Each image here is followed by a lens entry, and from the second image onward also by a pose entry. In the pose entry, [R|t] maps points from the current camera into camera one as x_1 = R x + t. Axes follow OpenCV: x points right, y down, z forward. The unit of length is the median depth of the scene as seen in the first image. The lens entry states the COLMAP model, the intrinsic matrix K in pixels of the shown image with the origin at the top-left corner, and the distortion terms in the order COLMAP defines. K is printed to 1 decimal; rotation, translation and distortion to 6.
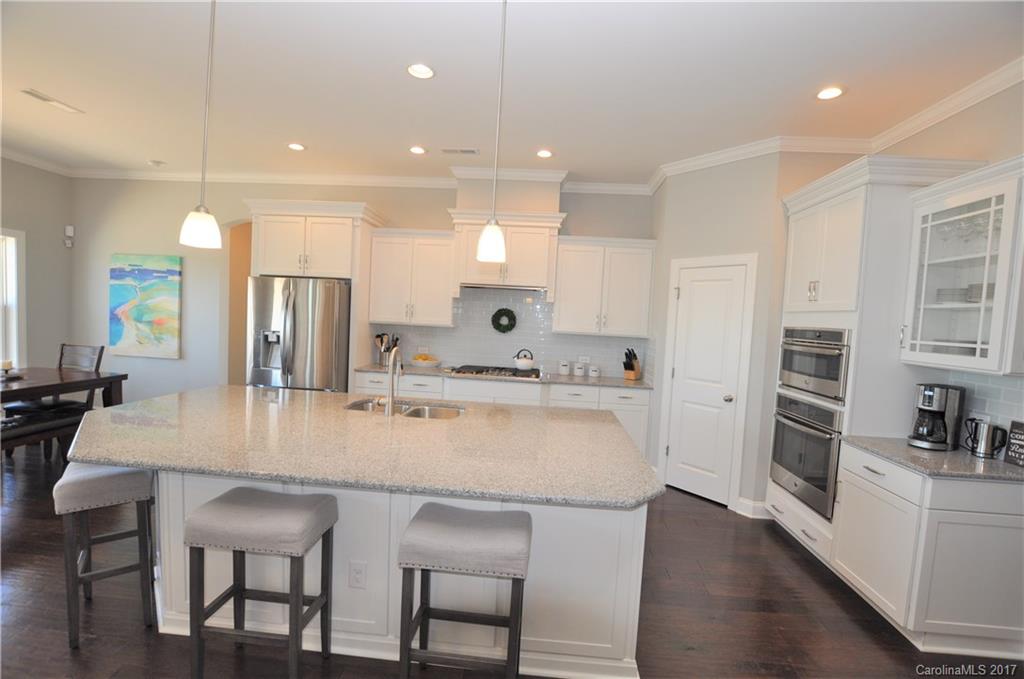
lens RADIAL K [[450.8, 0, 508.0], [0, 450.8, 342.5], [0, 0, 1]] dist [-0.022170, 0.001742]
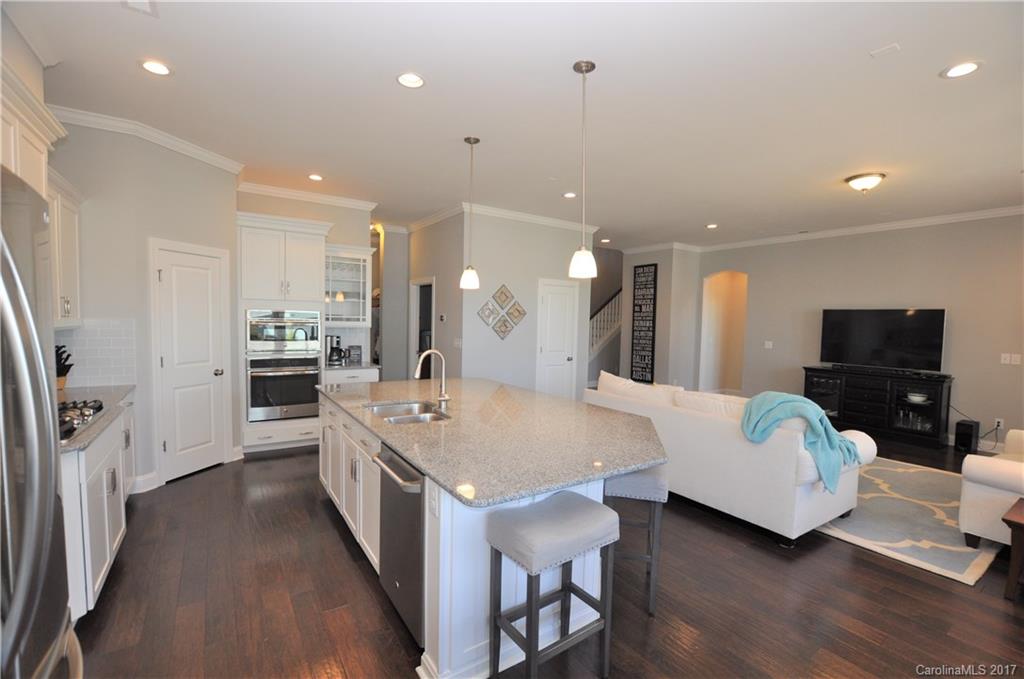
lens RADIAL K [[450.8, 0, 518.2], [0, 450.8, 341.6], [0, 0, 1]] dist [-0.022170, 0.001742]
pose [[-0.619257, -0.104880, 0.778153, -1.484385], [-0.009776, 0.991992, 0.125922, -0.182164], [-0.785128, 0.070371, -0.615323, 1.843178]]
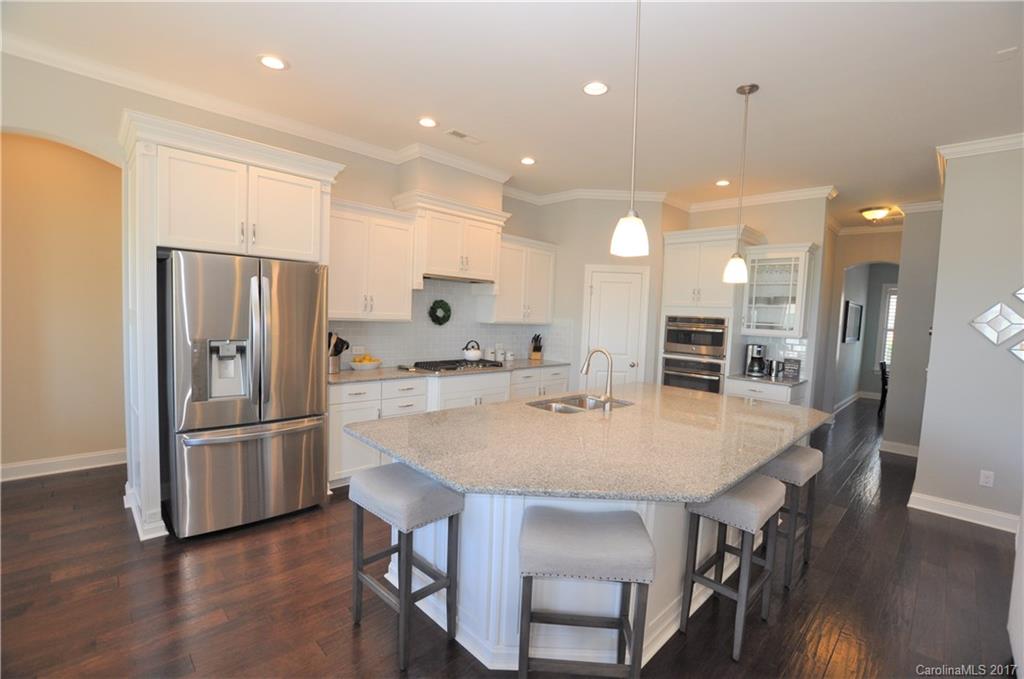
lens RADIAL K [[450.8, 0, 512.7], [0, 450.8, 346.3], [0, 0, 1]] dist [-0.022170, 0.001742]
pose [[0.660543, -0.078449, 0.746679, -1.454135], [0.035174, 0.996668, 0.073597, -0.096315], [-0.749964, -0.022350, 0.661101, 0.540220]]
